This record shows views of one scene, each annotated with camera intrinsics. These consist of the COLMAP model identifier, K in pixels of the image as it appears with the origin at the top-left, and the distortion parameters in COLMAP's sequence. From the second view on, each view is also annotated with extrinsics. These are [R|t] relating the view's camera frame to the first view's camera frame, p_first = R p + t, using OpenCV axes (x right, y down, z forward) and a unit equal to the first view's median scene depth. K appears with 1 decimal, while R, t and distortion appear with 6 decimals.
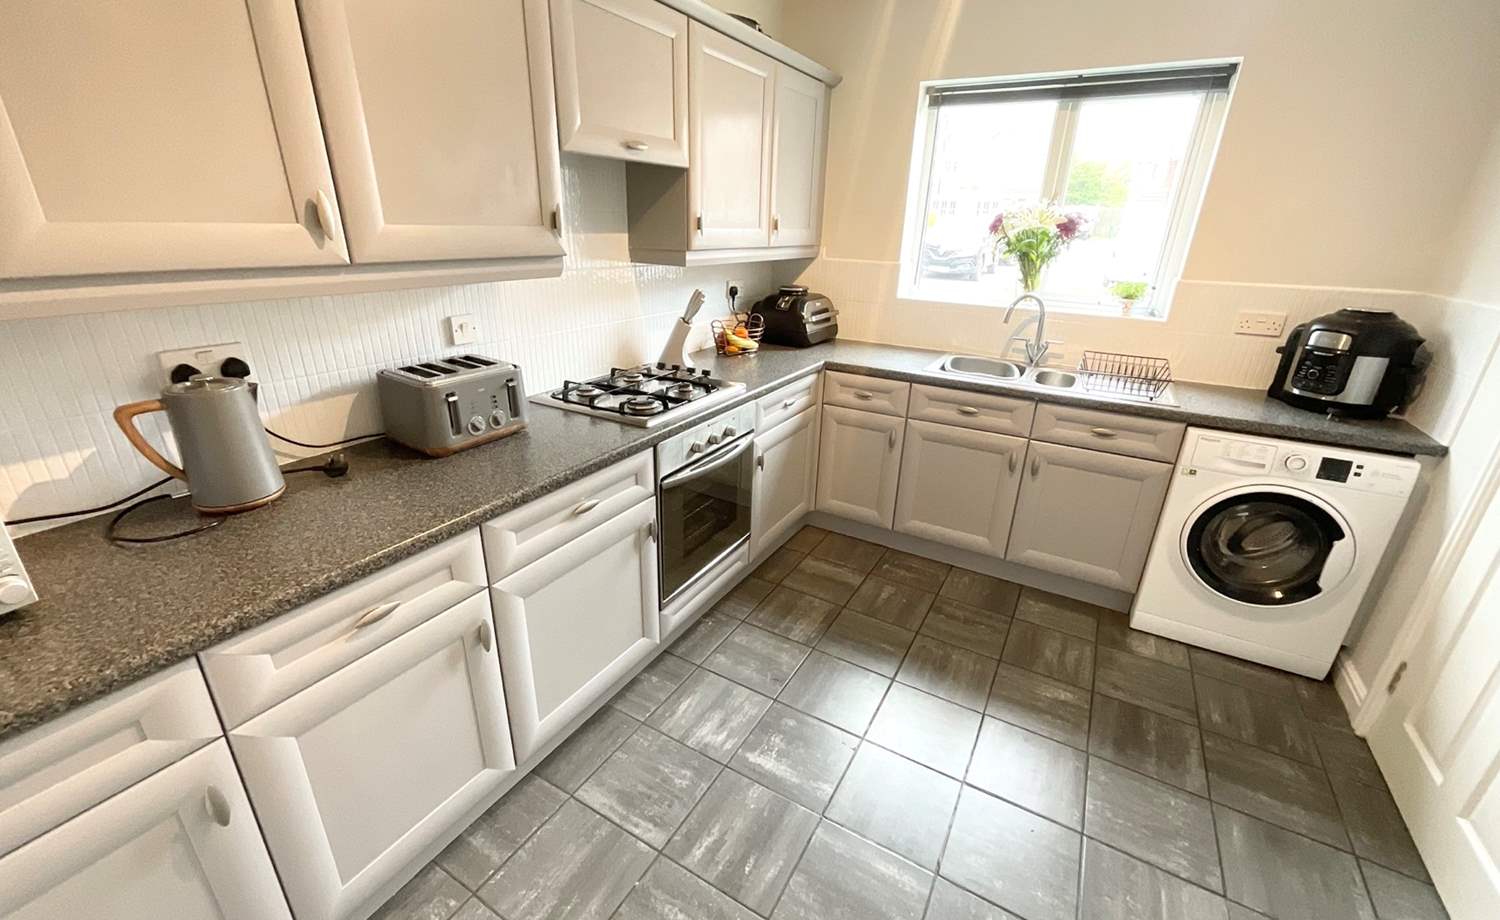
lens RADIAL K [[608.7, 0, 750.0], [0, 608.7, 464.0], [0, 0, 1]] dist [-0.002714, 0.000001]
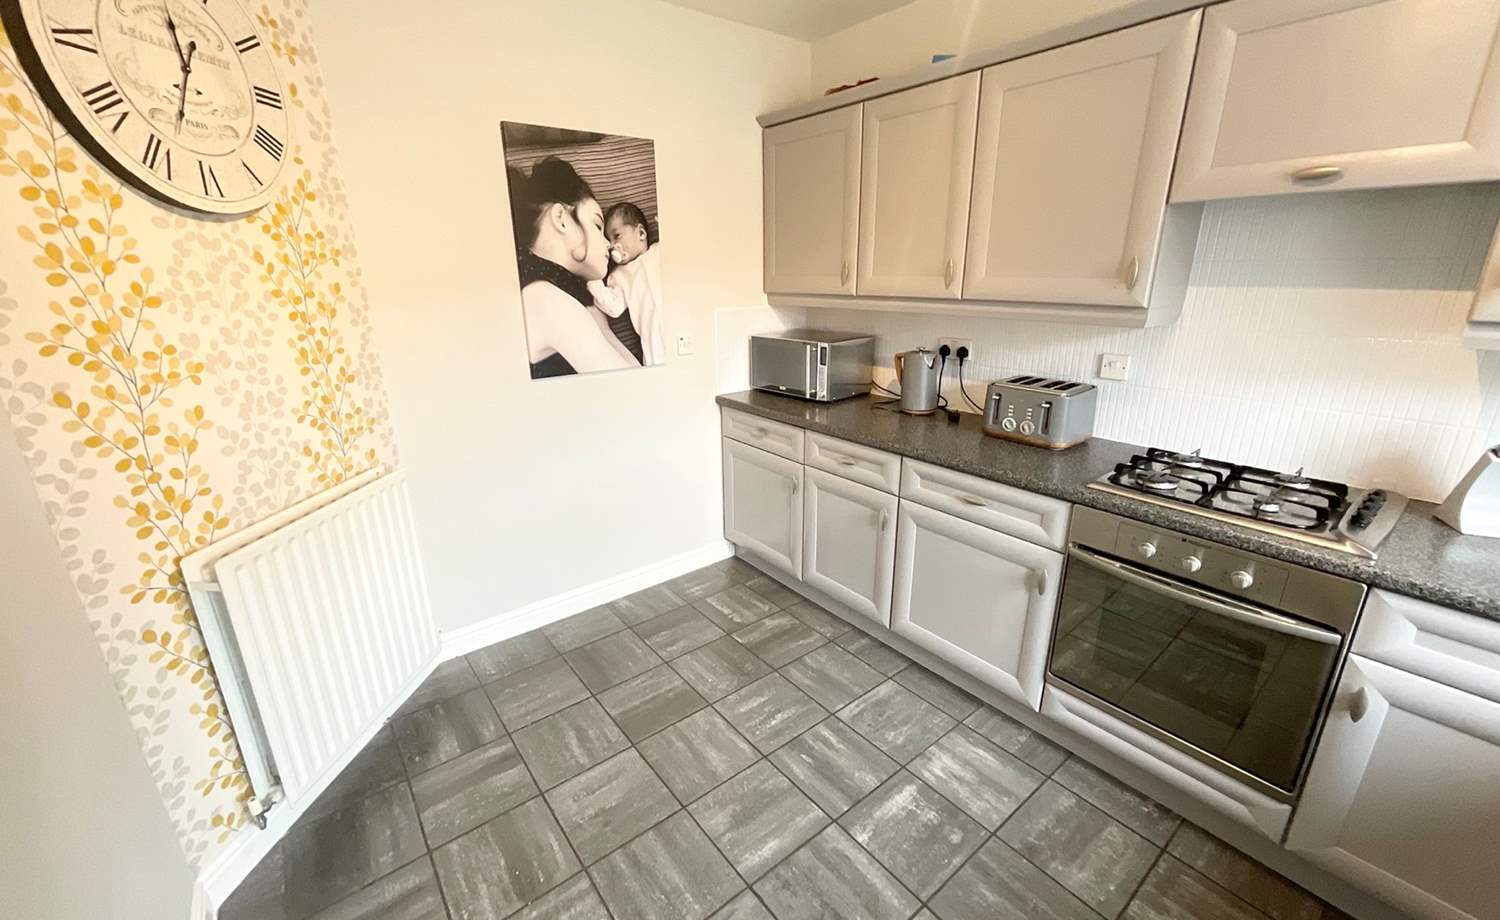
lens RADIAL K [[608.7, 0, 751.6], [0, 608.7, 457.8], [0, 0, 1]] dist [-0.002714, 0.000001]
pose [[-0.358269, 0.265018, -0.895214, 0.940081], [-0.343630, 0.854123, 0.390376, -0.319807], [0.868080, 0.447482, -0.214937, 0.814348]]
